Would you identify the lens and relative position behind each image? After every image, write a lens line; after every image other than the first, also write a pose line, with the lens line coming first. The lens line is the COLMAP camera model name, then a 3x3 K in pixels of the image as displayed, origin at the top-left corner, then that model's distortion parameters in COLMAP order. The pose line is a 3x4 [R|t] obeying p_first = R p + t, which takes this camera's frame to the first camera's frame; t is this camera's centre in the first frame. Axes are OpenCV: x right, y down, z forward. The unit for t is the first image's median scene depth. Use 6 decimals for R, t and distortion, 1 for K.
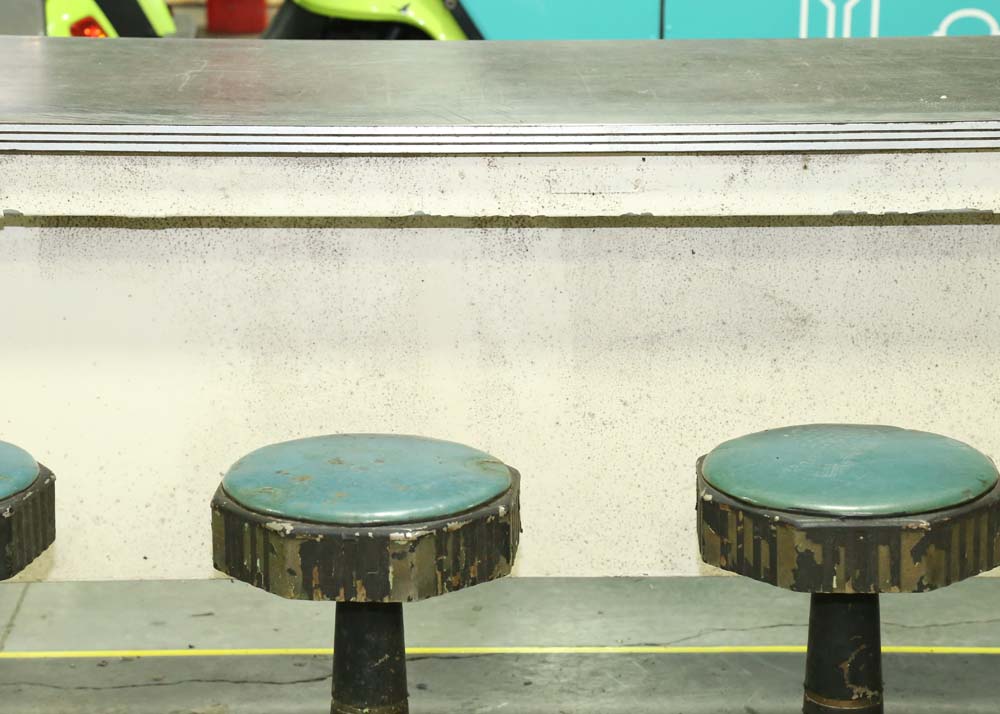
lens RADIAL K [[2959.3, 0, 474.1], [0, 2959.3, 335.5], [0, 0, 1]] dist [0.478269, 0.000000]
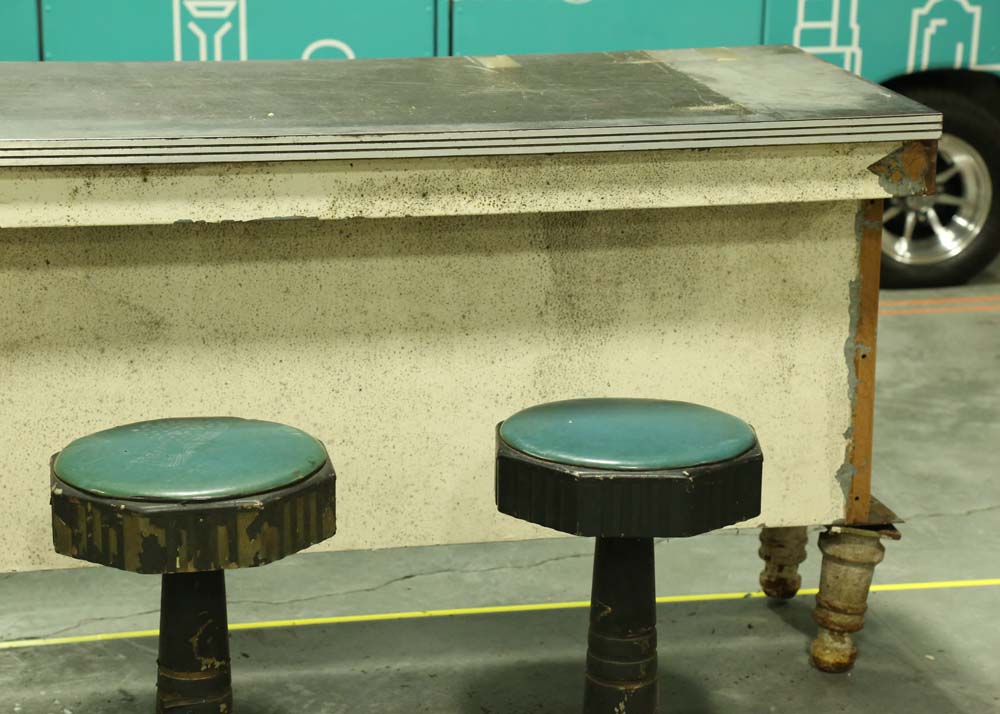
lens RADIAL K [[2785.1, 0, 500.3], [0, 2785.1, 356.4], [0, 0, 1]] dist [0.481849, 0.000000]
pose [[0.979341, -0.037737, 0.198661, 0.032059], [0.037373, 0.999286, 0.005583, 0.005990], [-0.198730, 0.001957, 0.980052, -0.016348]]
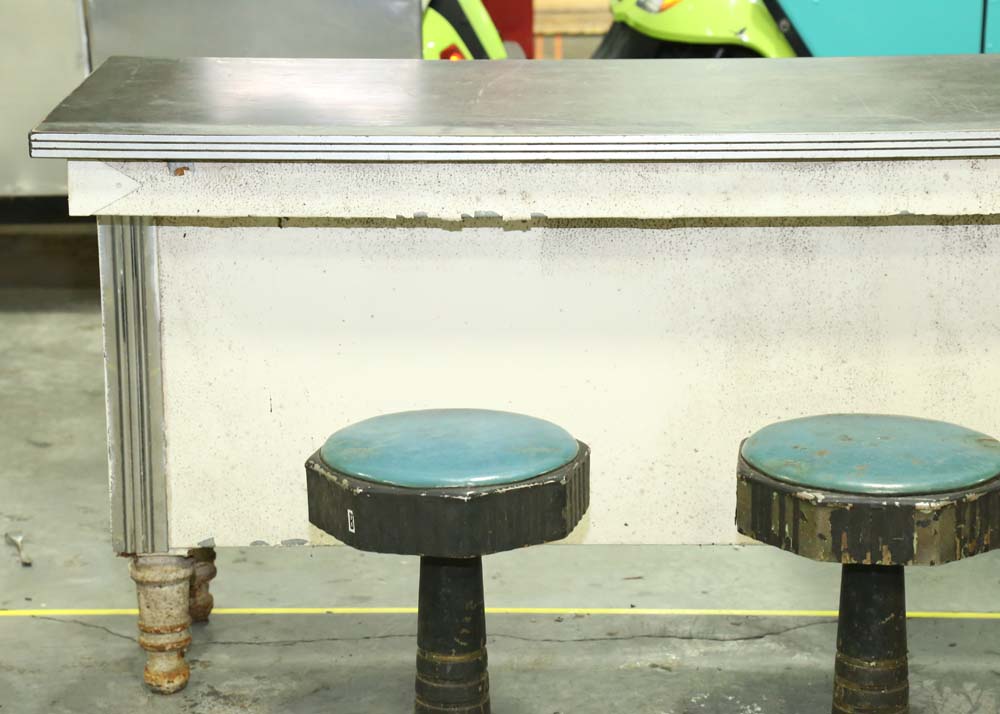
lens RADIAL K [[2719.3, 0, 431.9], [0, 2719.3, 375.2], [0, 0, 1]] dist [0.420595, 0.000000]
pose [[0.998505, 0.001784, -0.054626, -0.133553], [-0.001044, 0.999907, 0.013565, 0.005050], [0.054645, -0.013487, 0.998415, -0.024456]]
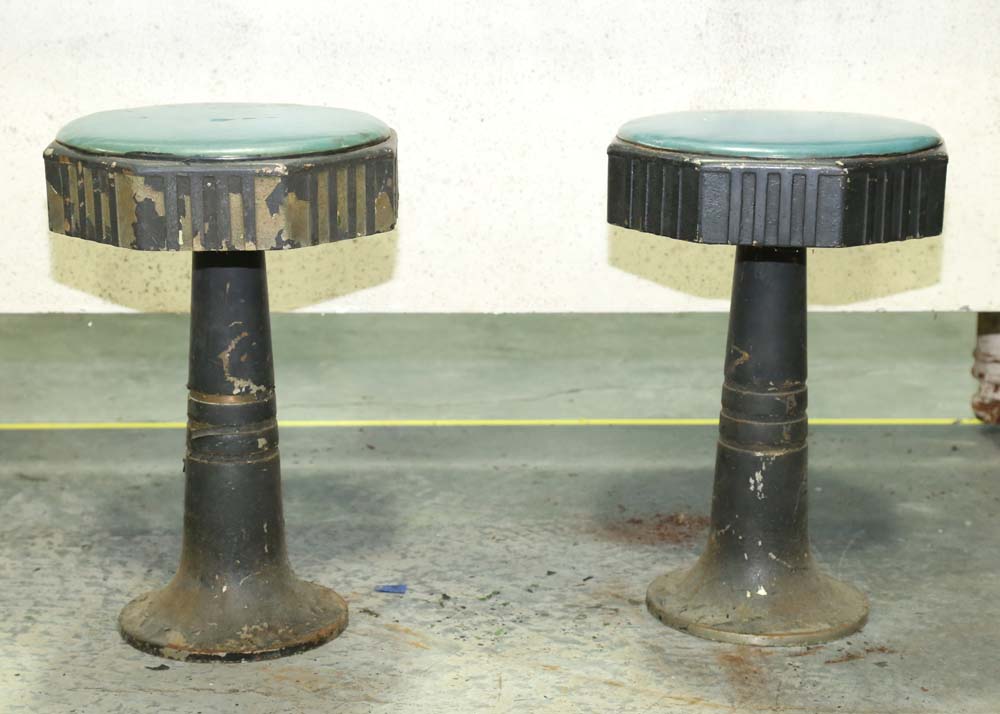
lens RADIAL K [[2283.1, 0, 494.9], [0, 2283.1, 360.9], [0, 0, 1]] dist [0.336021, 0.000000]
pose [[0.998603, 0.001548, 0.052814, 0.157651], [-0.000650, 0.999855, -0.017018, 0.115716], [-0.052833, 0.016959, 0.998459, 0.298550]]
